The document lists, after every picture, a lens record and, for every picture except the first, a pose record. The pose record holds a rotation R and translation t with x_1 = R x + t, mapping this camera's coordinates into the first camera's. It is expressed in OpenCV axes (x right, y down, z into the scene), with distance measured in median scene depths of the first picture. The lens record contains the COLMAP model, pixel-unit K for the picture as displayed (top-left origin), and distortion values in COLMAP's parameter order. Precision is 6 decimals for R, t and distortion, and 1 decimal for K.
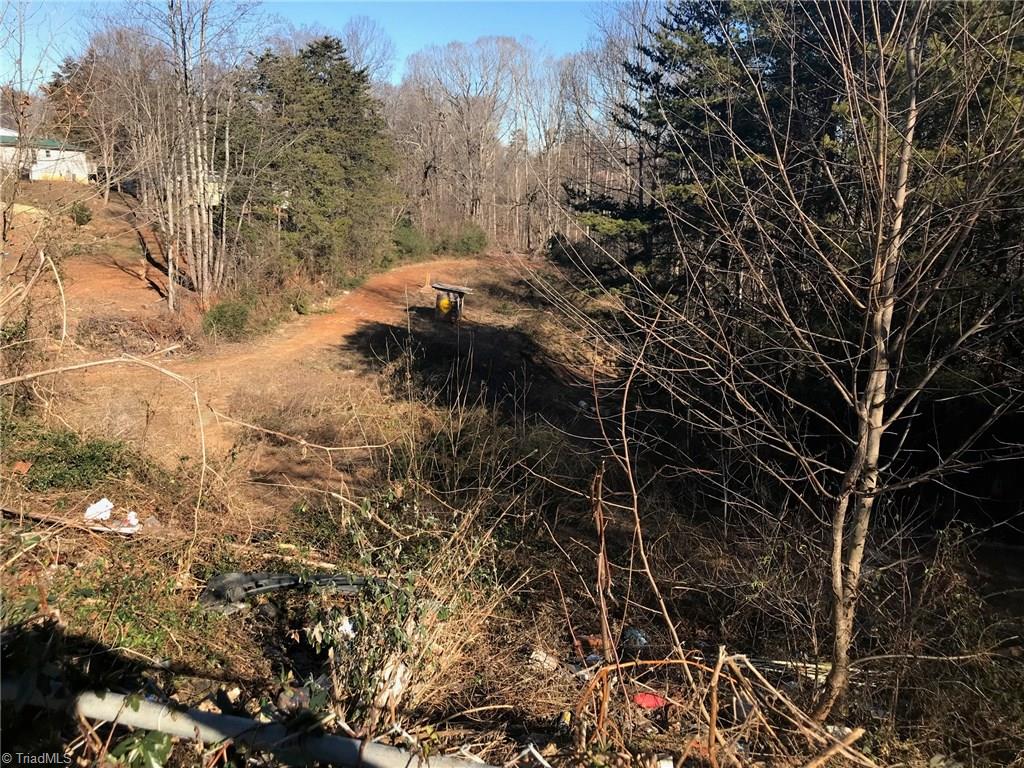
lens RADIAL K [[836.7, 0, 512.0], [0, 836.7, 384.0], [0, 0, 1]] dist [-0.002659, -0.001484]
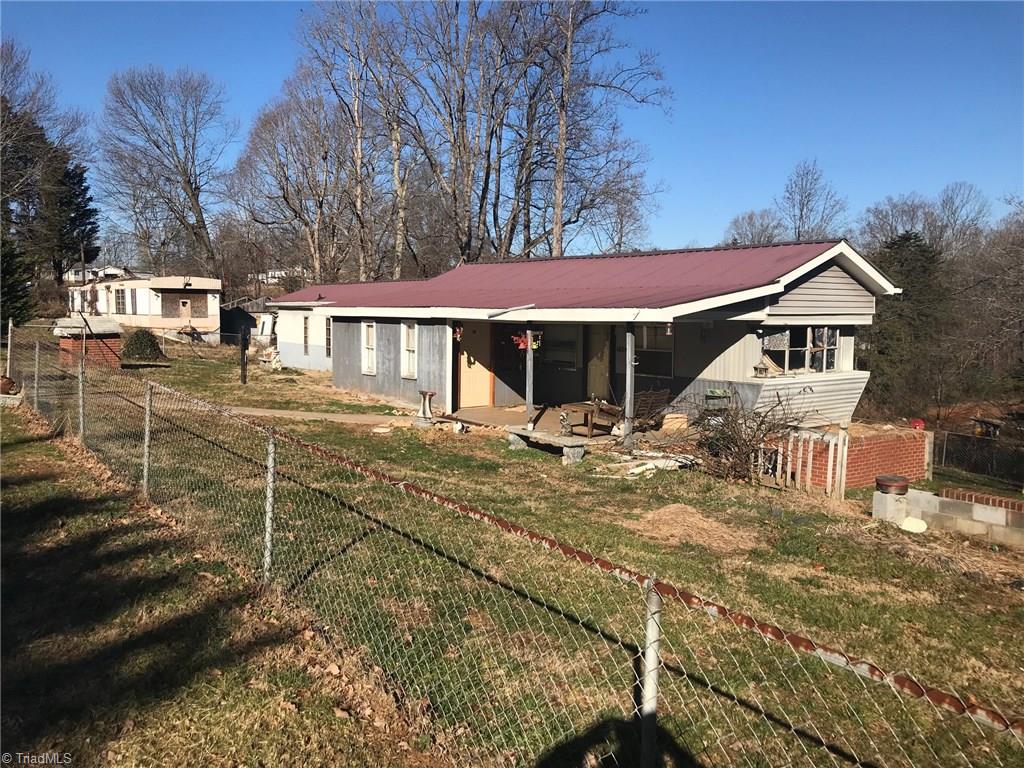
lens RADIAL K [[836.7, 0, 512.0], [0, 836.7, 384.0], [0, 0, 1]] dist [-0.002659, -0.001484]
pose [[0.779966, 0.043344, -0.624319, 0.163105], [-0.138845, 0.984722, -0.105094, 0.070051], [0.610226, 0.168653, 0.774068, -0.477071]]
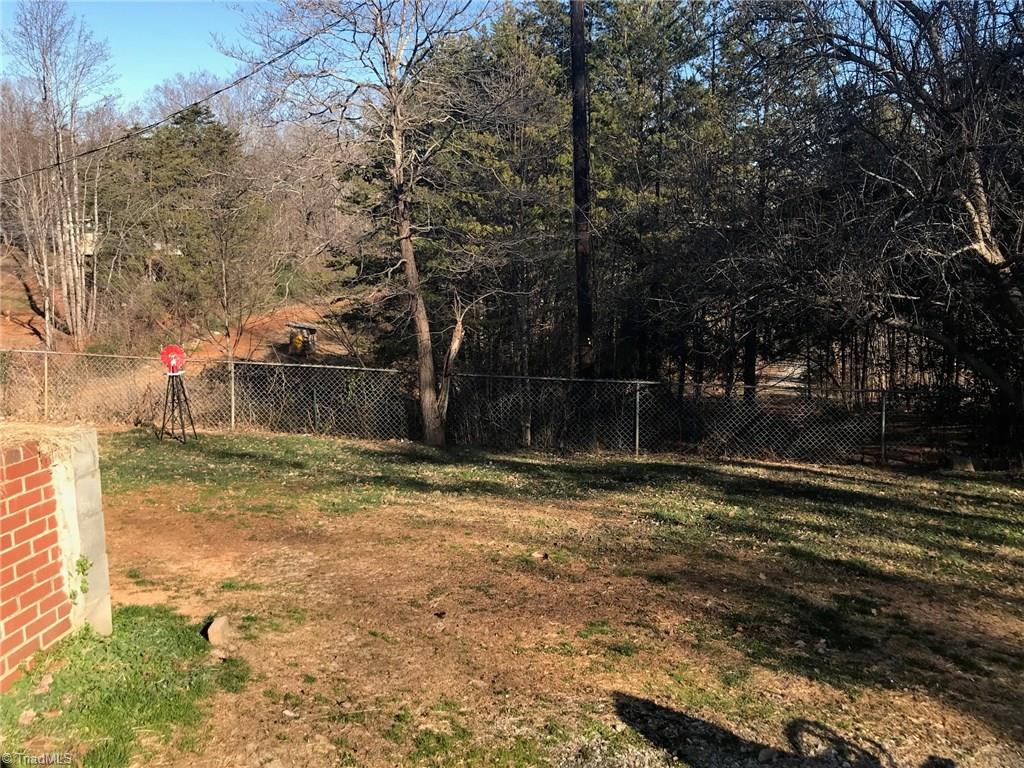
lens RADIAL K [[918.5, 0, 512.0], [0, 918.5, 384.0], [0, 0, 1]] dist [-0.014222, -0.006339]
pose [[0.997501, -0.034596, 0.061607, 0.130192], [0.037805, 0.997946, -0.051709, 0.039556], [-0.059692, 0.053909, 0.996760, -0.257127]]
